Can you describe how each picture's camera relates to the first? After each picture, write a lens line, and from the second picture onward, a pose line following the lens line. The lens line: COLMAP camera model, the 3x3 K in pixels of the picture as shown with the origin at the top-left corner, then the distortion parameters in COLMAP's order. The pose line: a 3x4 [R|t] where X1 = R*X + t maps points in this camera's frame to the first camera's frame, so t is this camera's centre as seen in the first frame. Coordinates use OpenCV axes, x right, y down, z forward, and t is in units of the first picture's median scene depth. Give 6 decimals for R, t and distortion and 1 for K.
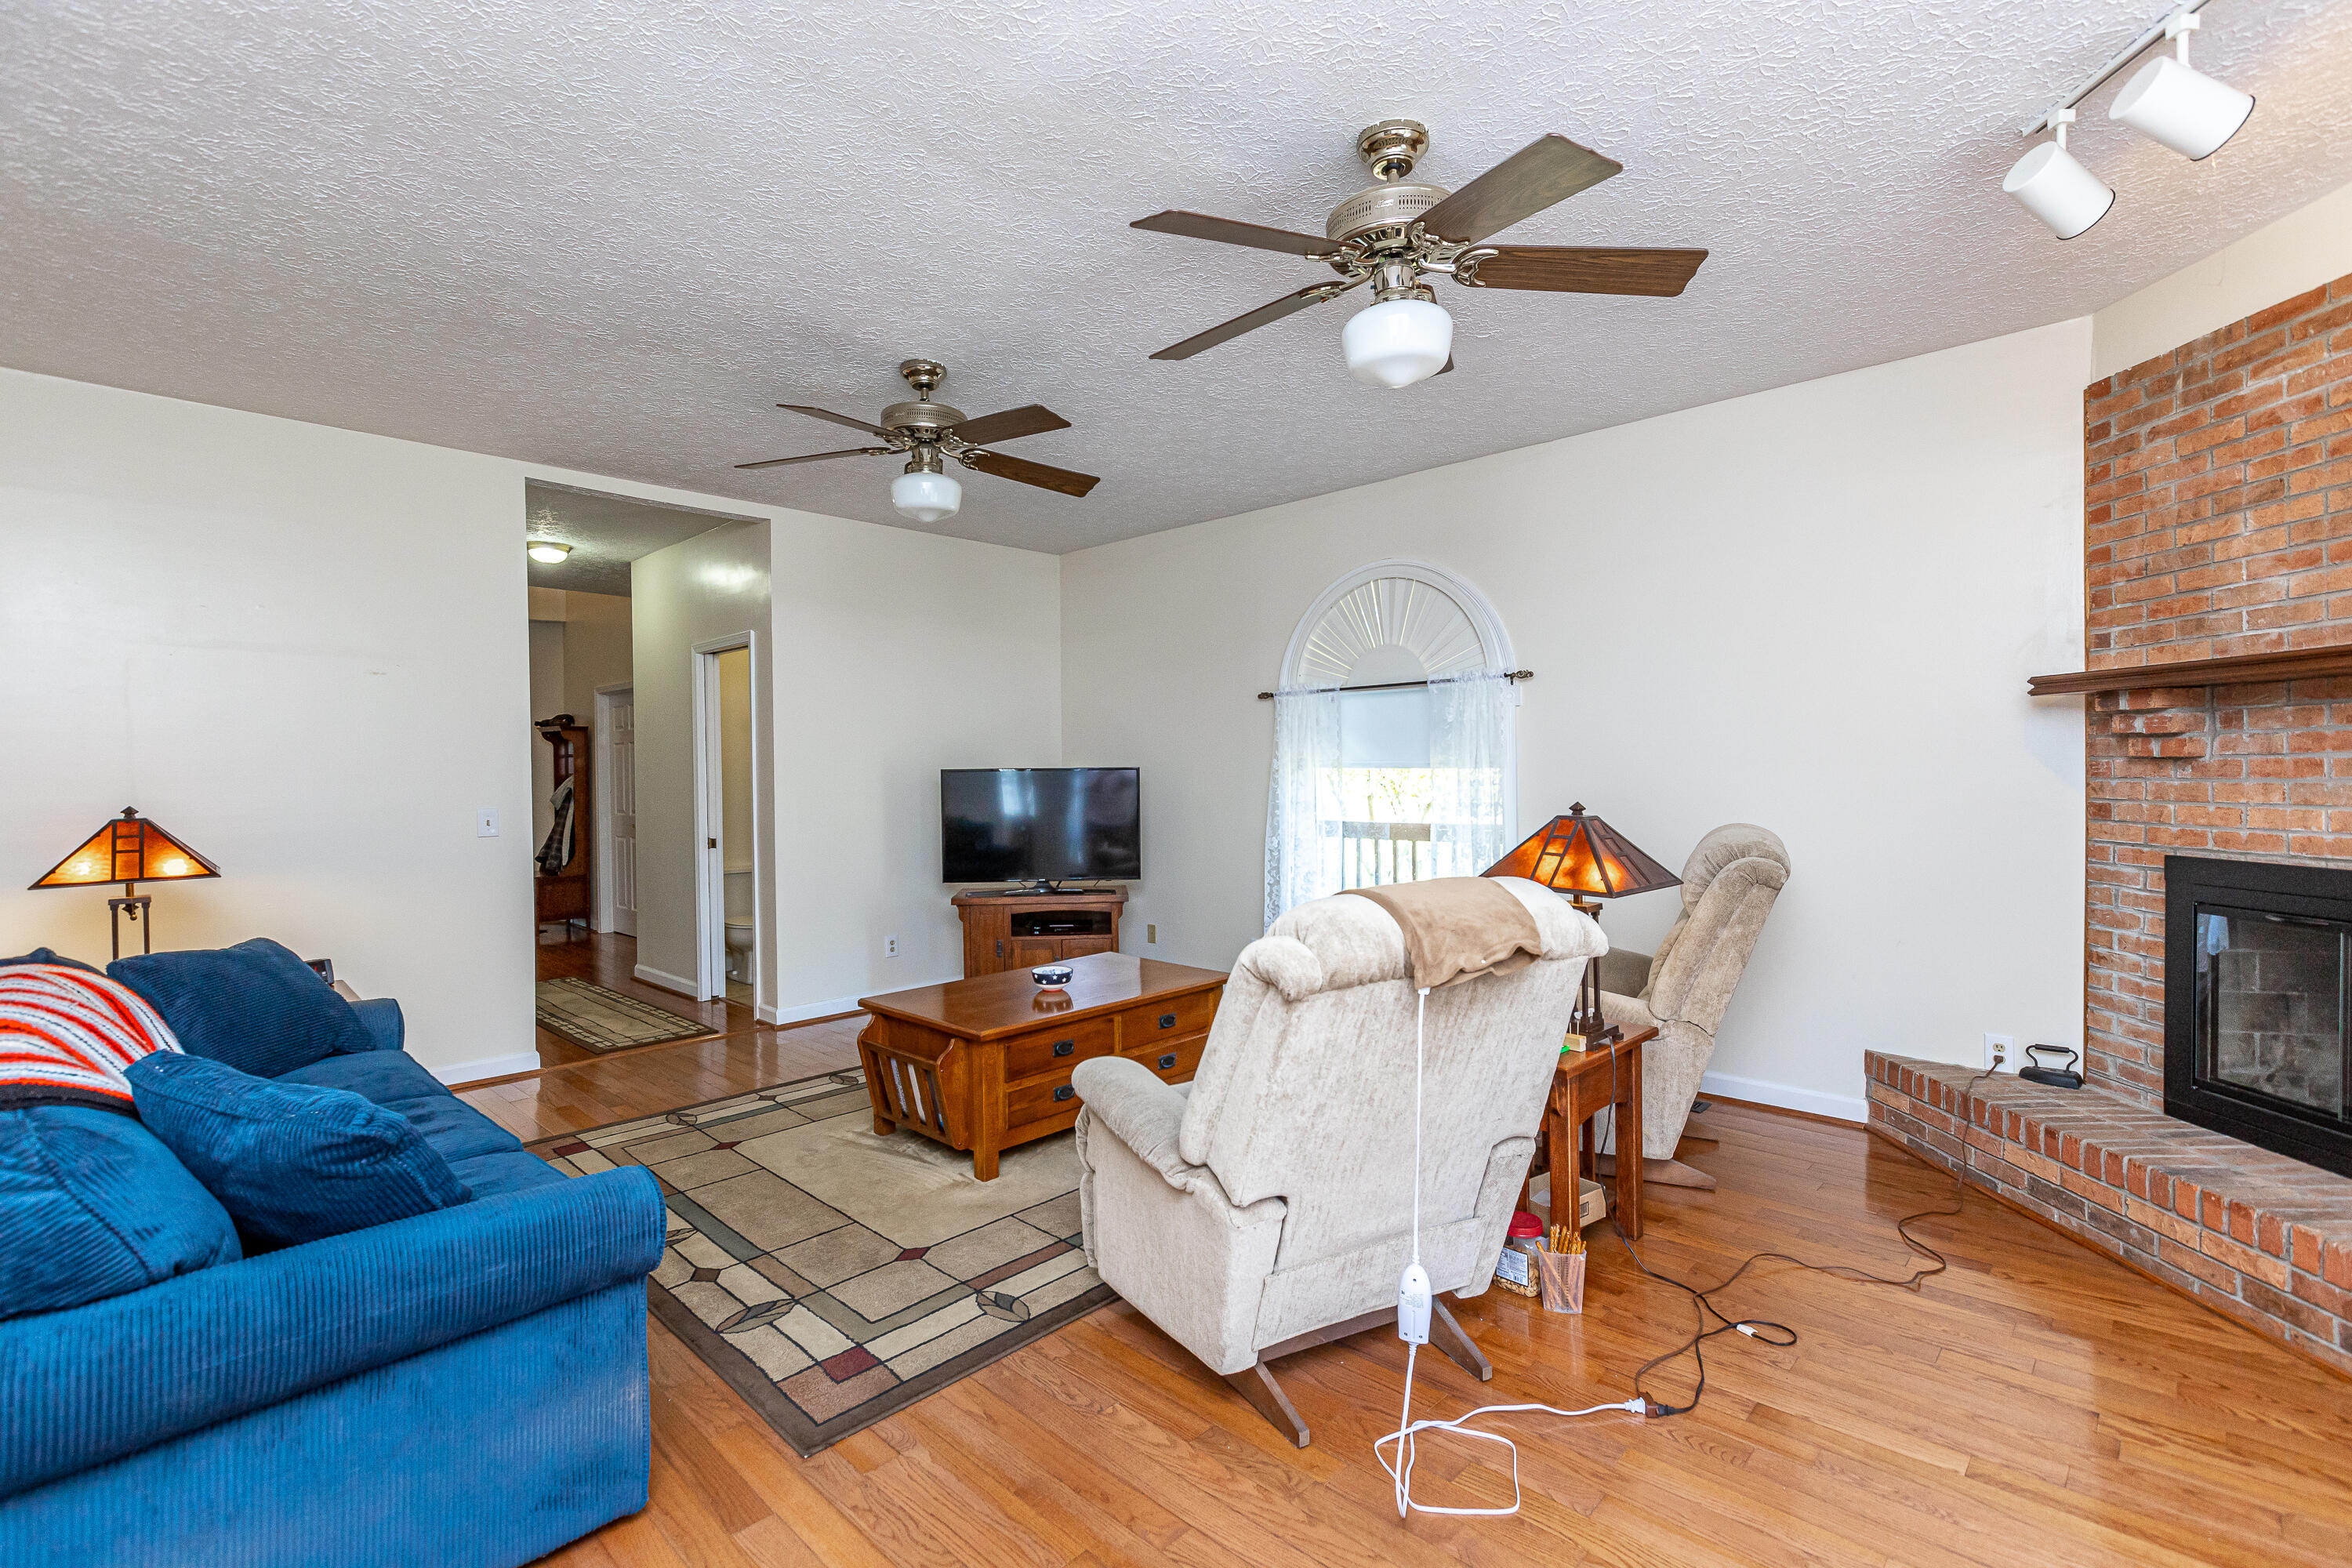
lens RADIAL K [[1058.6, 0, 1166.6], [0, 1058.6, 778.1], [0, 0, 1]] dist [-0.002215, -0.000587]
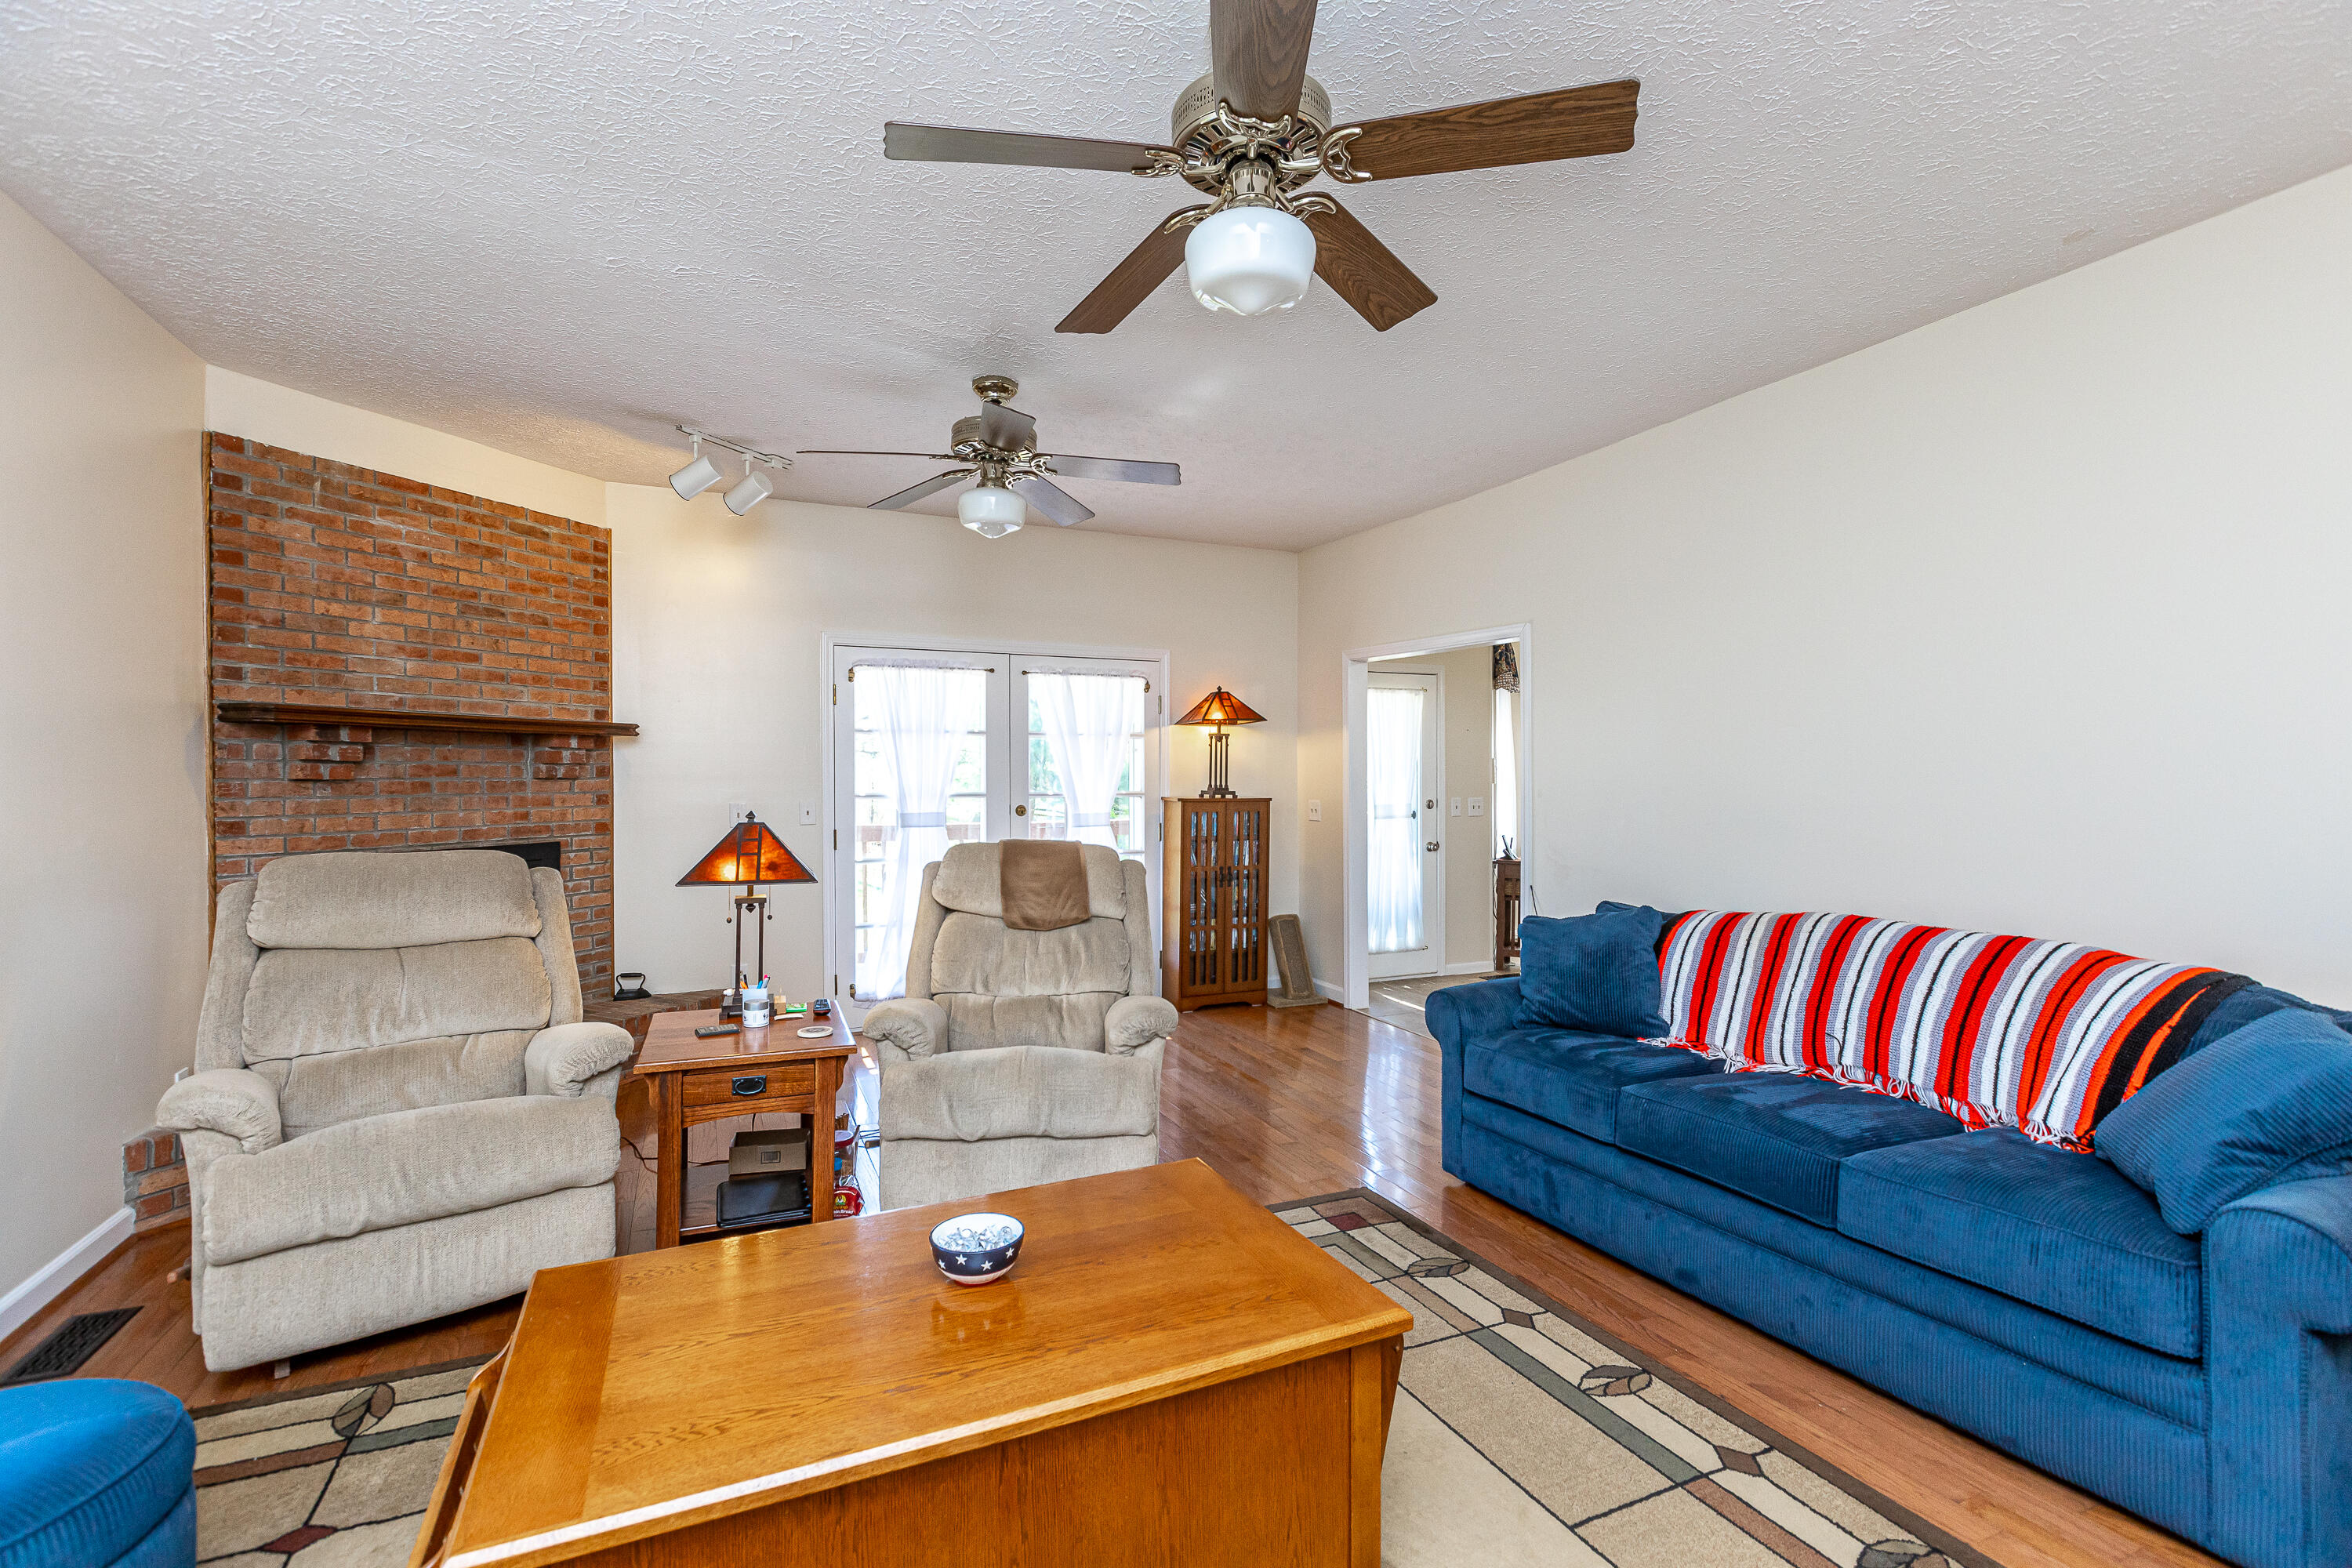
lens RADIAL K [[1058.6, 0, 1169.3], [0, 1058.6, 778.7], [0, 0, 1]] dist [-0.002215, -0.000587]
pose [[-0.932548, 0.010344, 0.360898, -0.473085], [0.013033, 0.999902, 0.005016, -0.015022], [-0.360811, 0.009381, -0.932592, 1.905559]]
